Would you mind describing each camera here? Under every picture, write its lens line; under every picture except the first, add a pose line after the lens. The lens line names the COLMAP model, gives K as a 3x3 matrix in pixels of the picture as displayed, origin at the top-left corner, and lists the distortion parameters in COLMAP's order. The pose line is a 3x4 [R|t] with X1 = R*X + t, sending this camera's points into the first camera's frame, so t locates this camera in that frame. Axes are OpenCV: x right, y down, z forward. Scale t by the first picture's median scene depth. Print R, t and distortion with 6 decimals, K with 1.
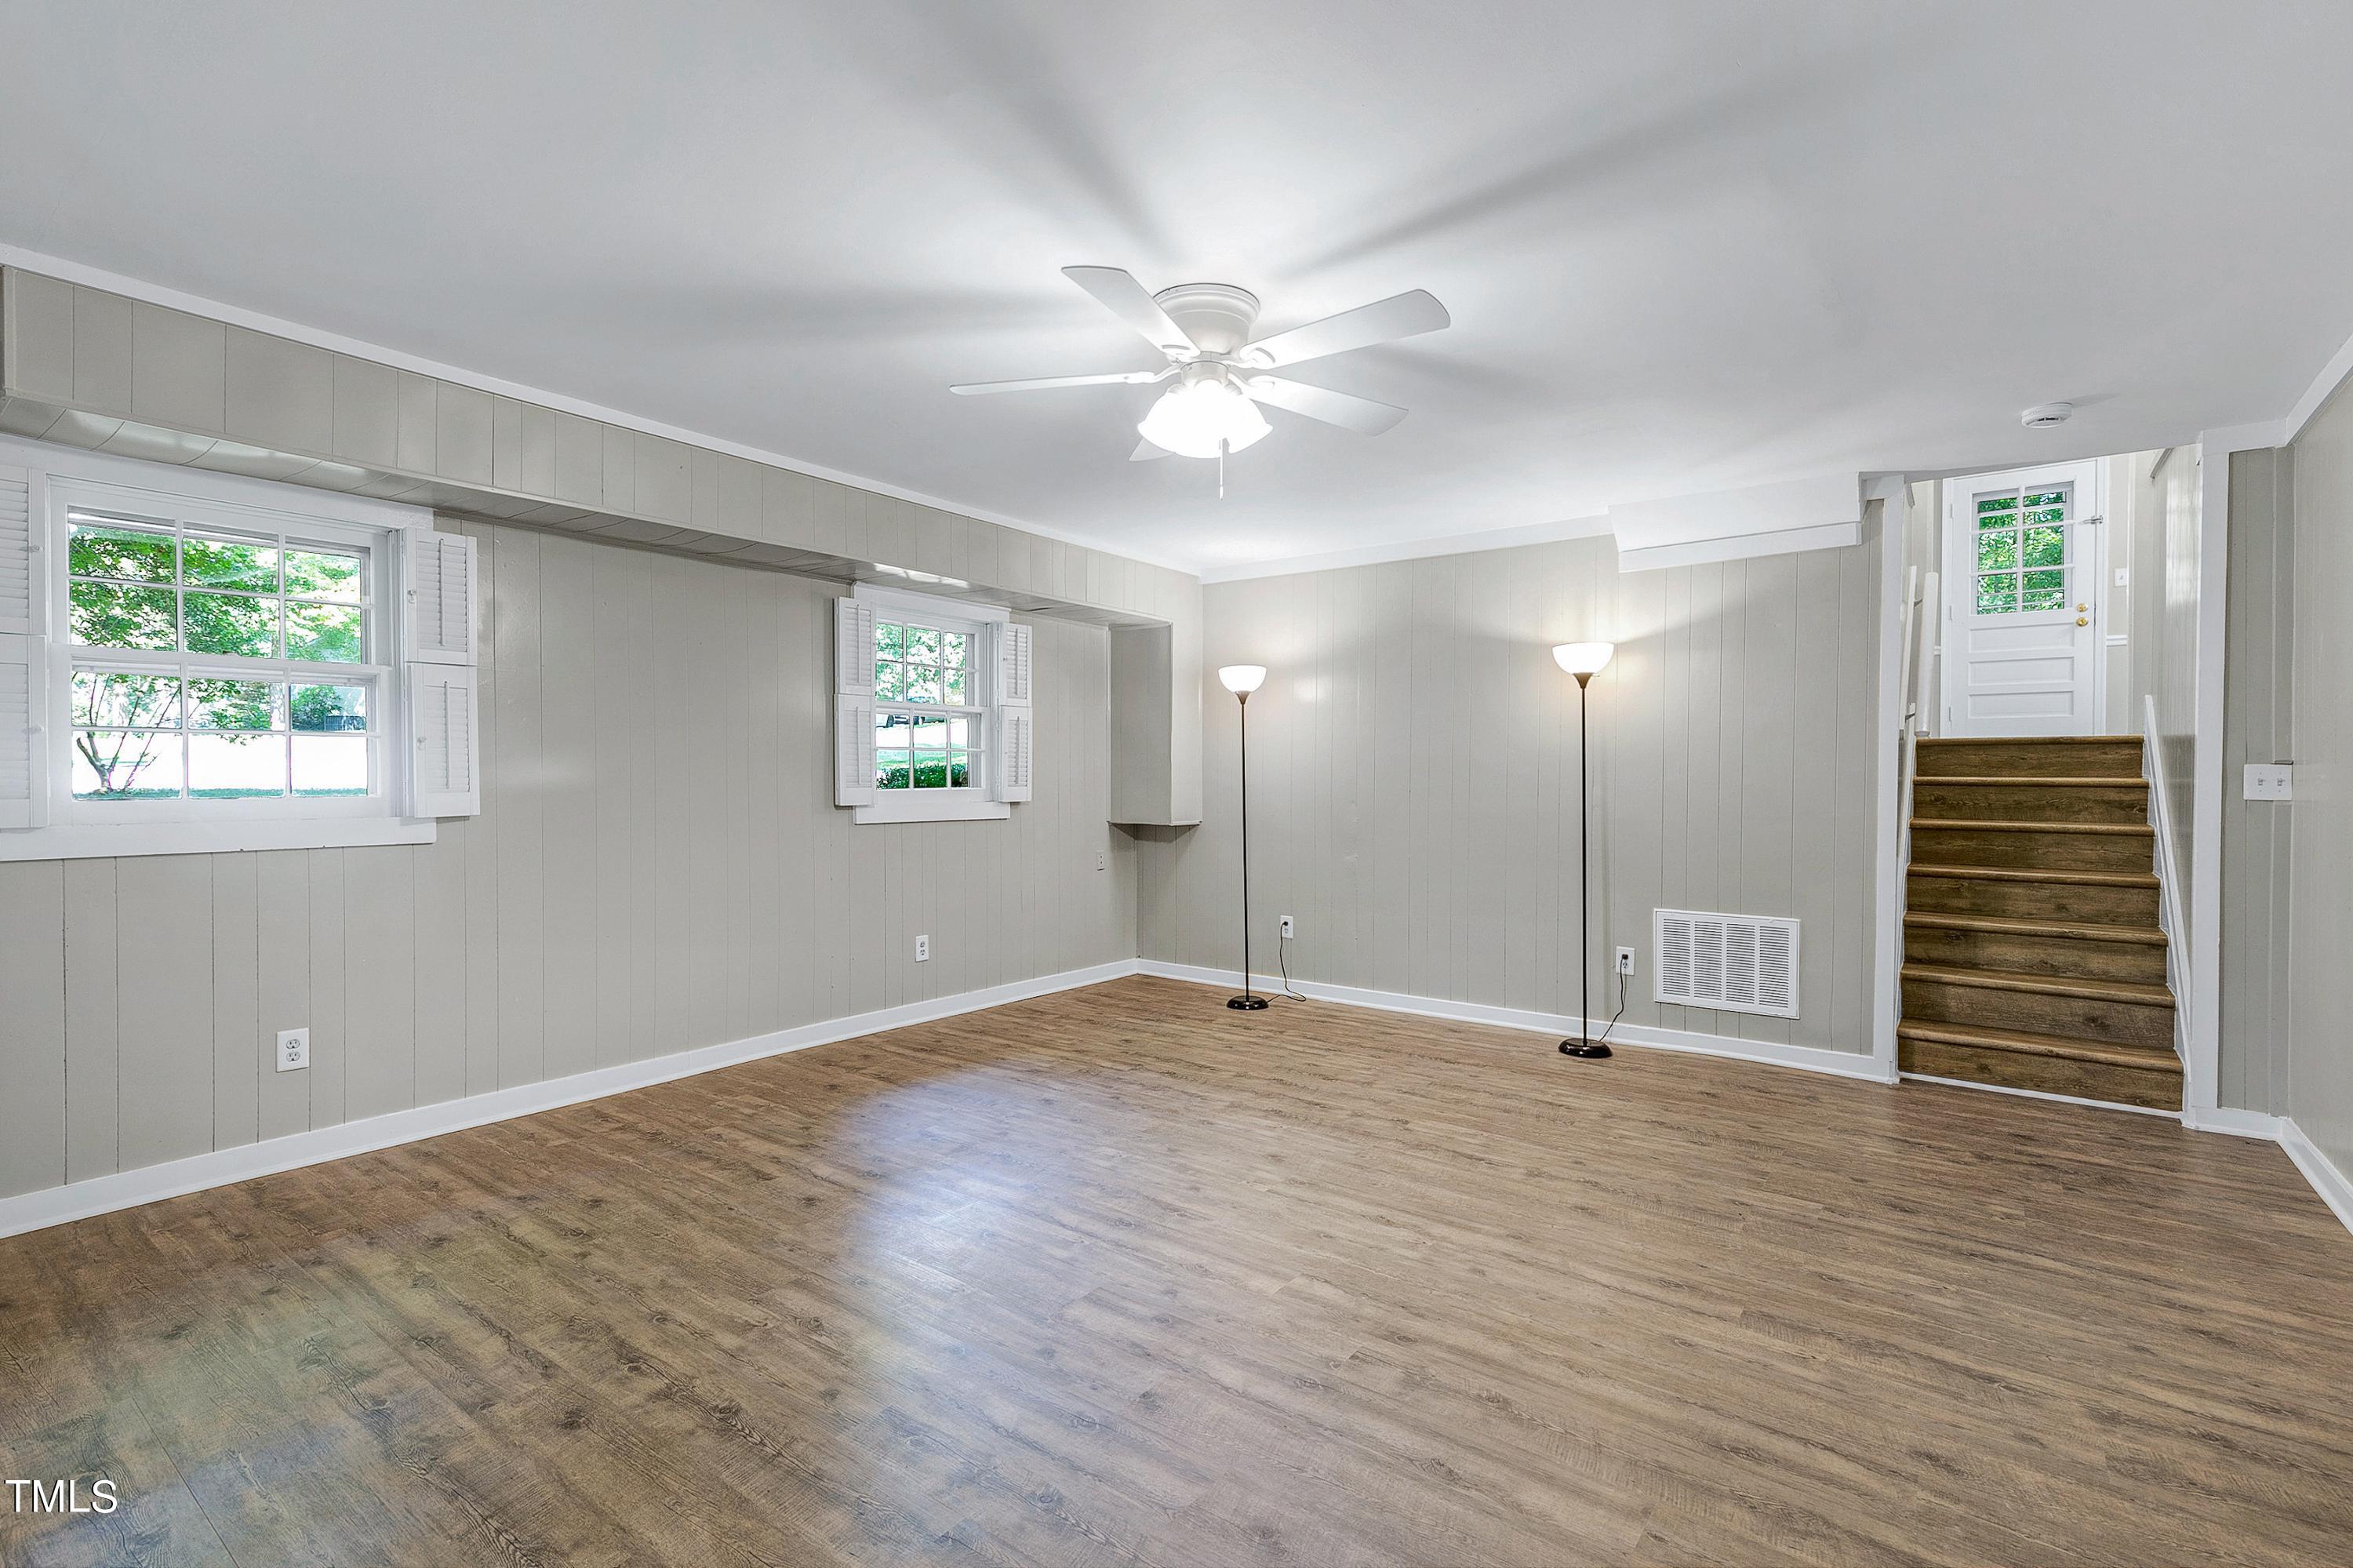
lens RADIAL K [[1077.0, 0, 1177.3], [0, 1077.0, 787.8], [0, 0, 1]] dist [0.012253, -0.001565]
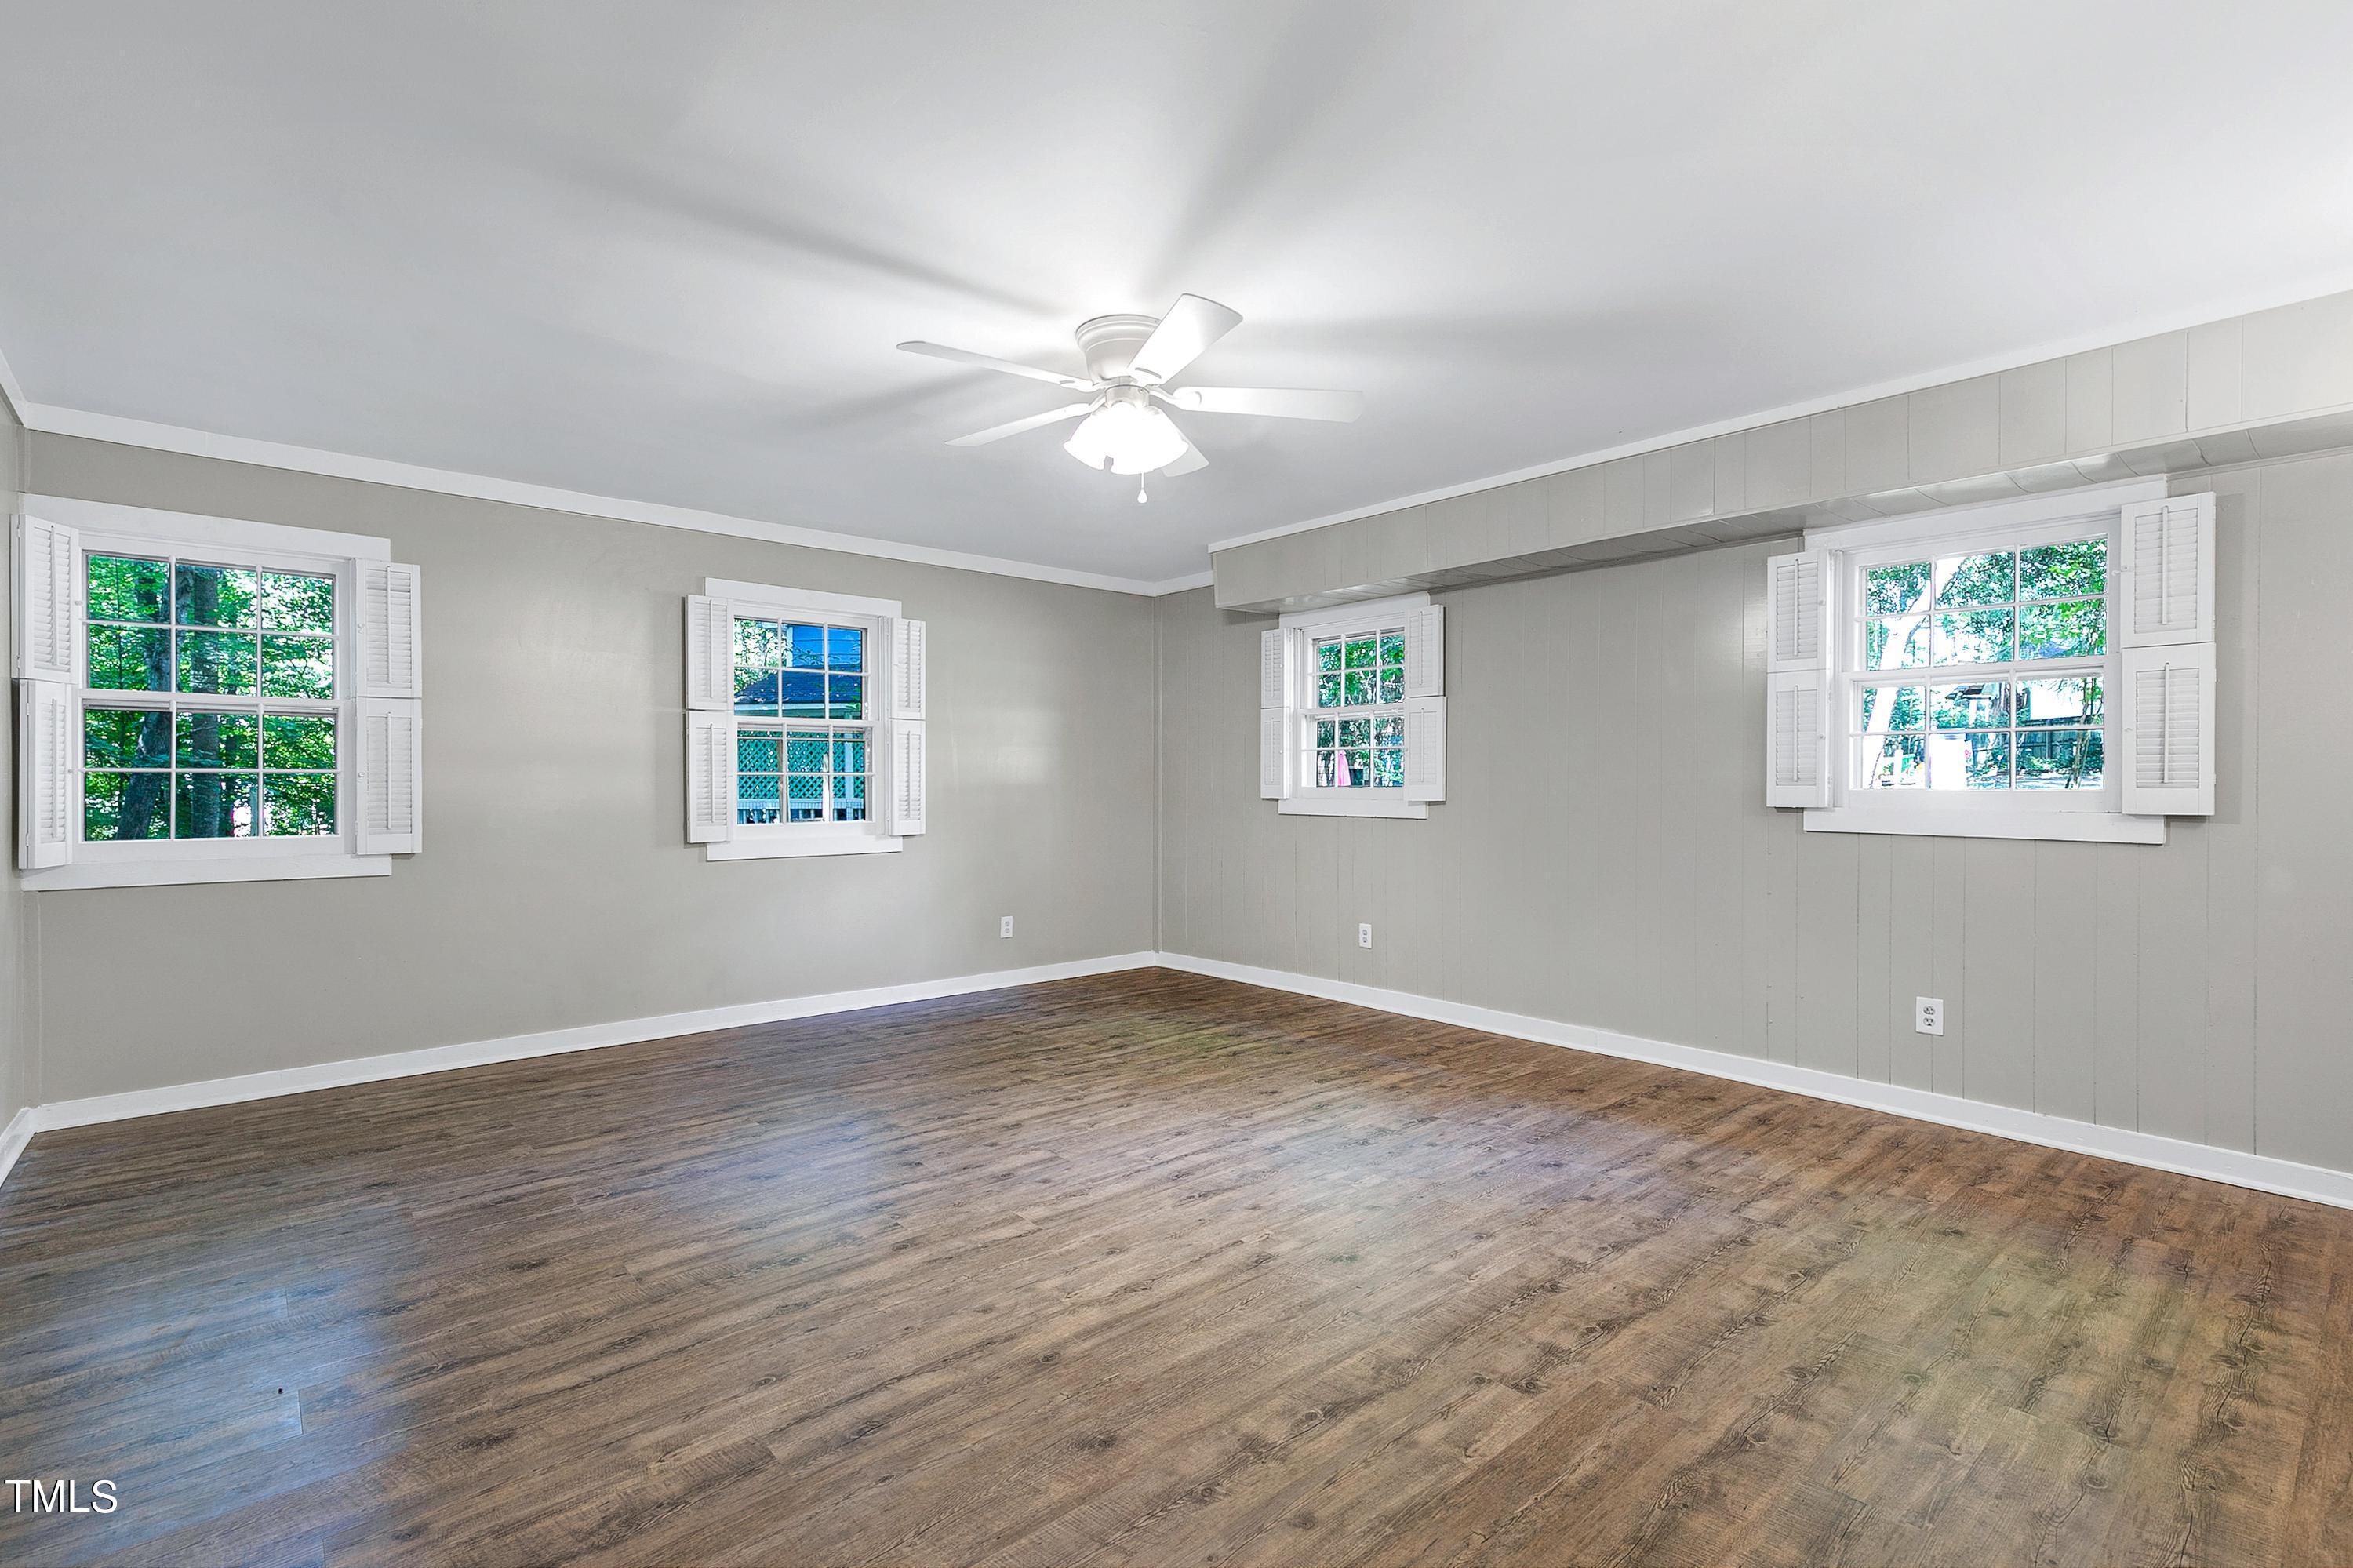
lens RADIAL K [[1077.0, 0, 1159.2], [0, 1077.0, 785.4], [0, 0, 1]] dist [0.012253, -0.001565]
pose [[-0.221110, 0.004349, -0.975239, 0.805823], [-0.010366, 0.999923, 0.006810, -0.001329], [0.975194, 0.011615, -0.221048, 0.952768]]
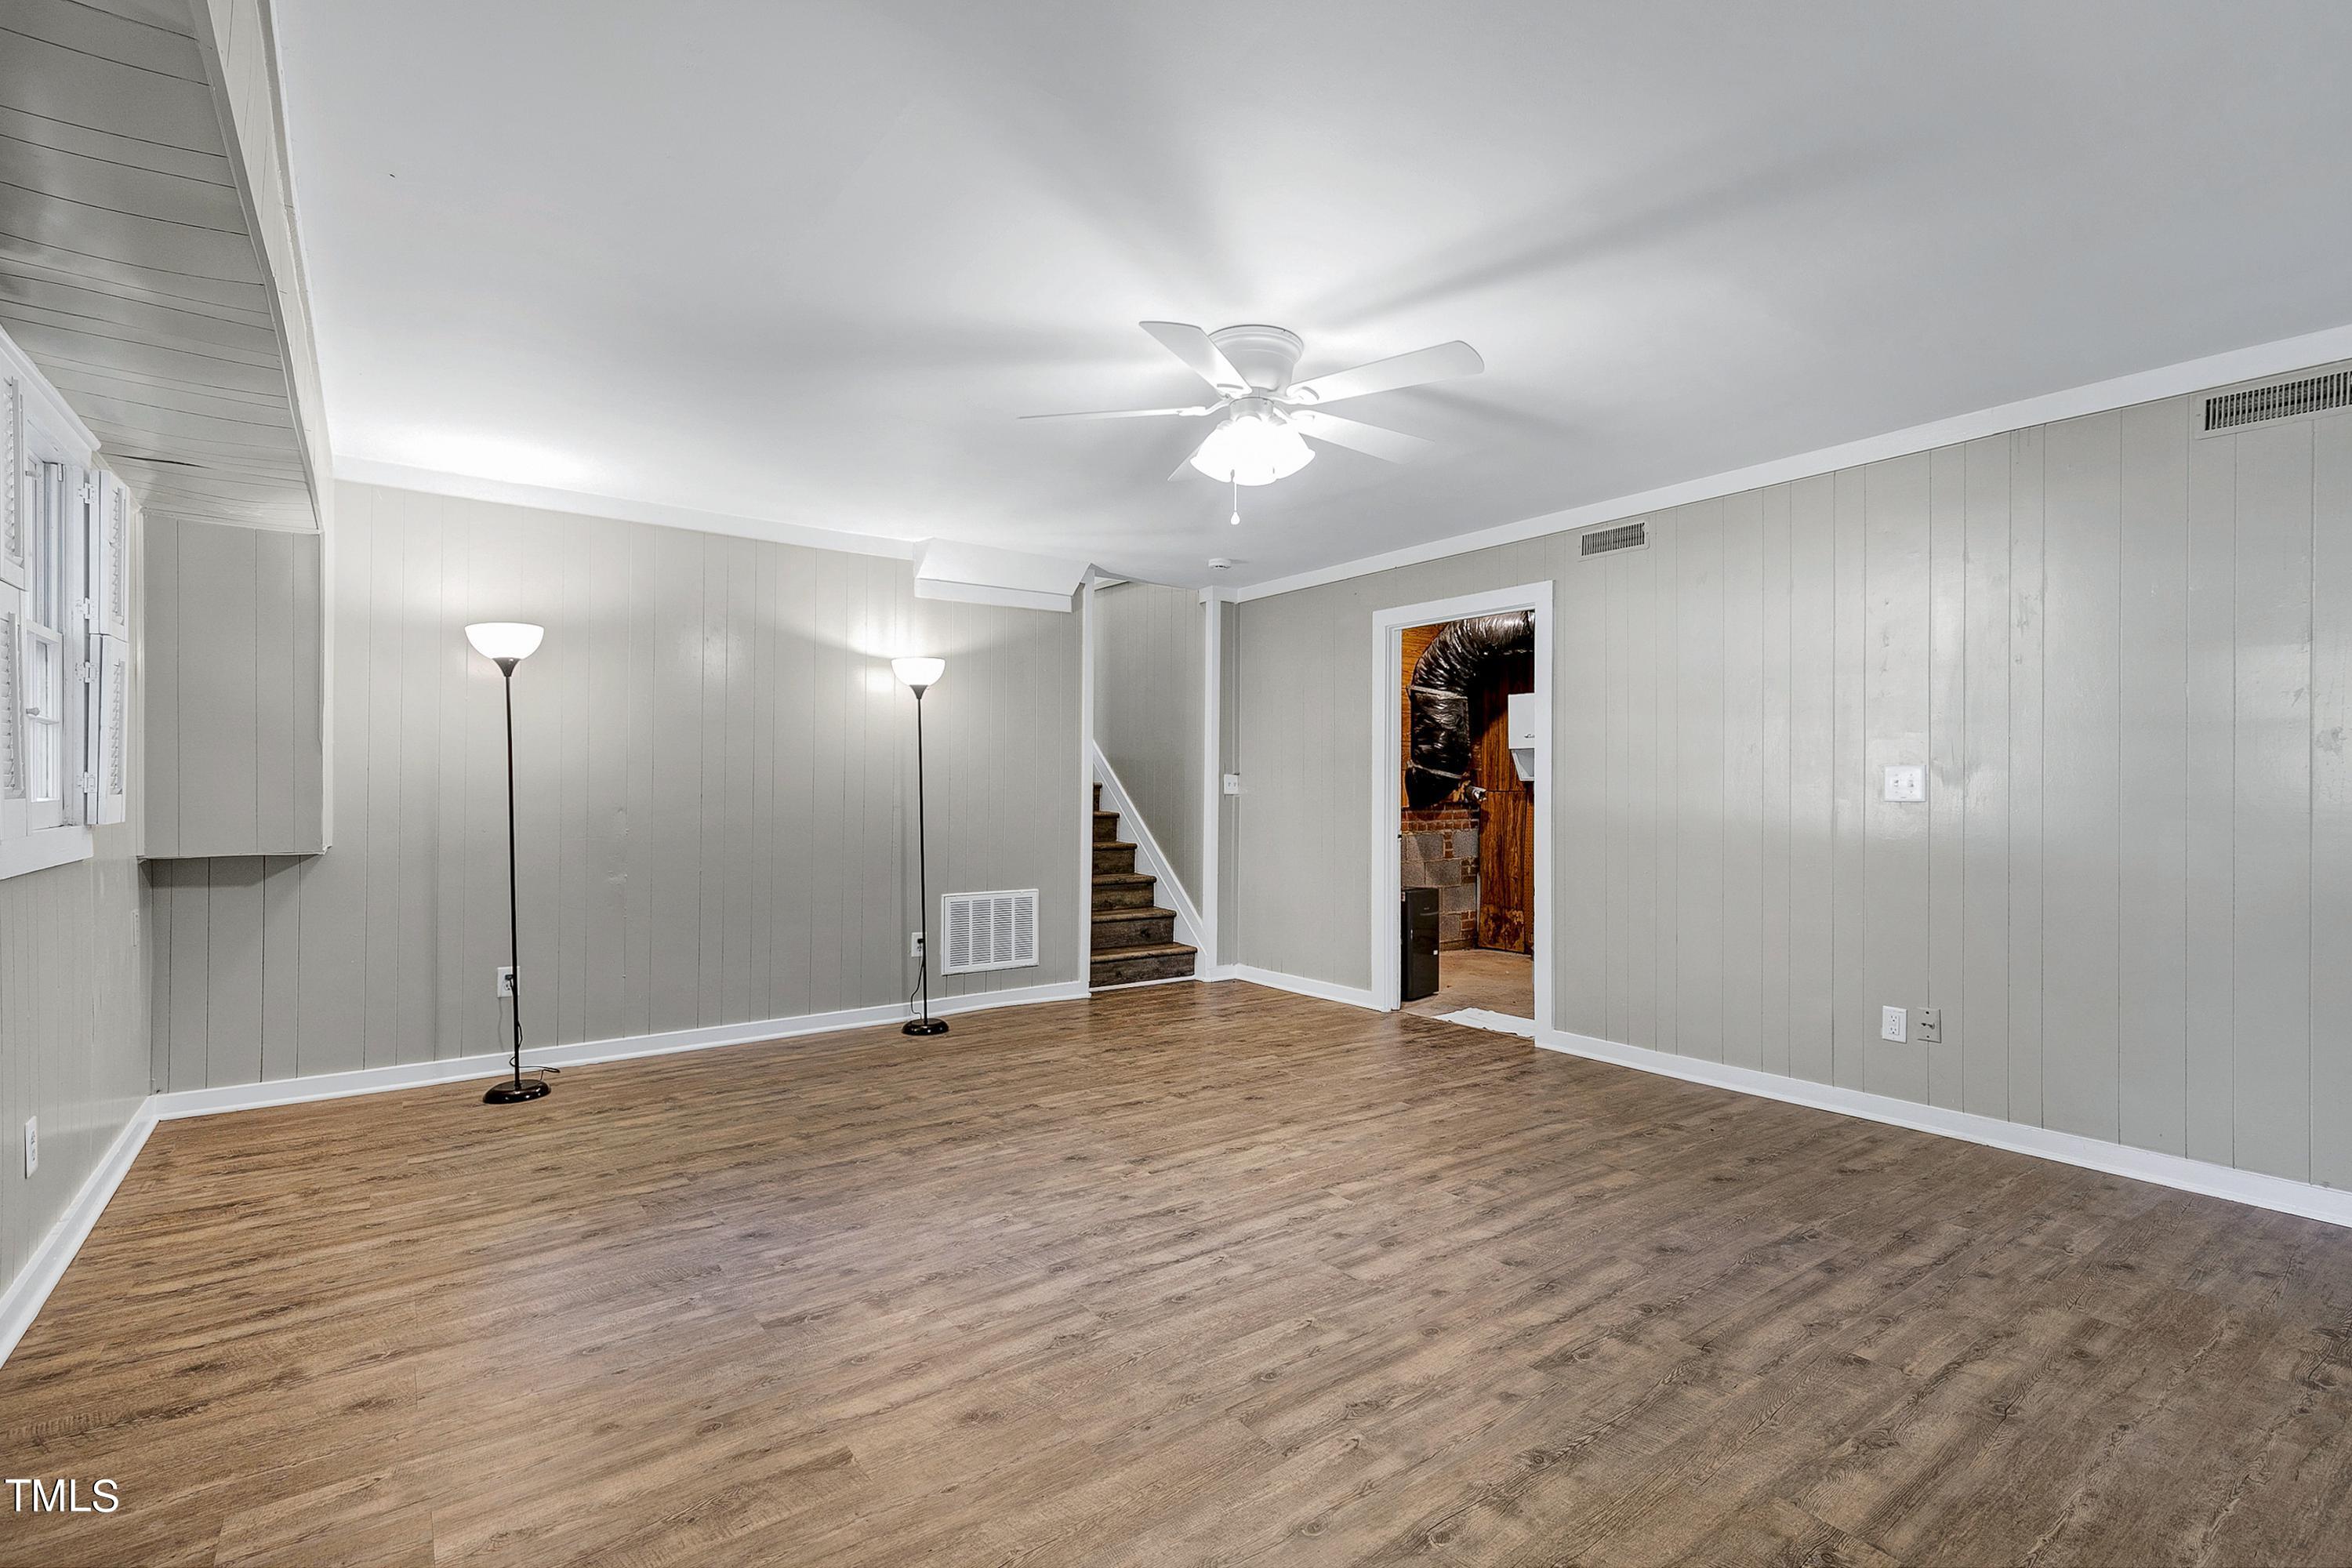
lens RADIAL K [[1076.5, 0, 1176.9], [0, 1076.5, 784.2], [0, 0, 1]] dist [0.012253, -0.001565]
pose [[0.287725, 0.000175, 0.957713, -0.774751], [0.005236, 0.999985, -0.001756, -0.003013], [-0.957699, 0.005520, 0.287719, 0.568572]]
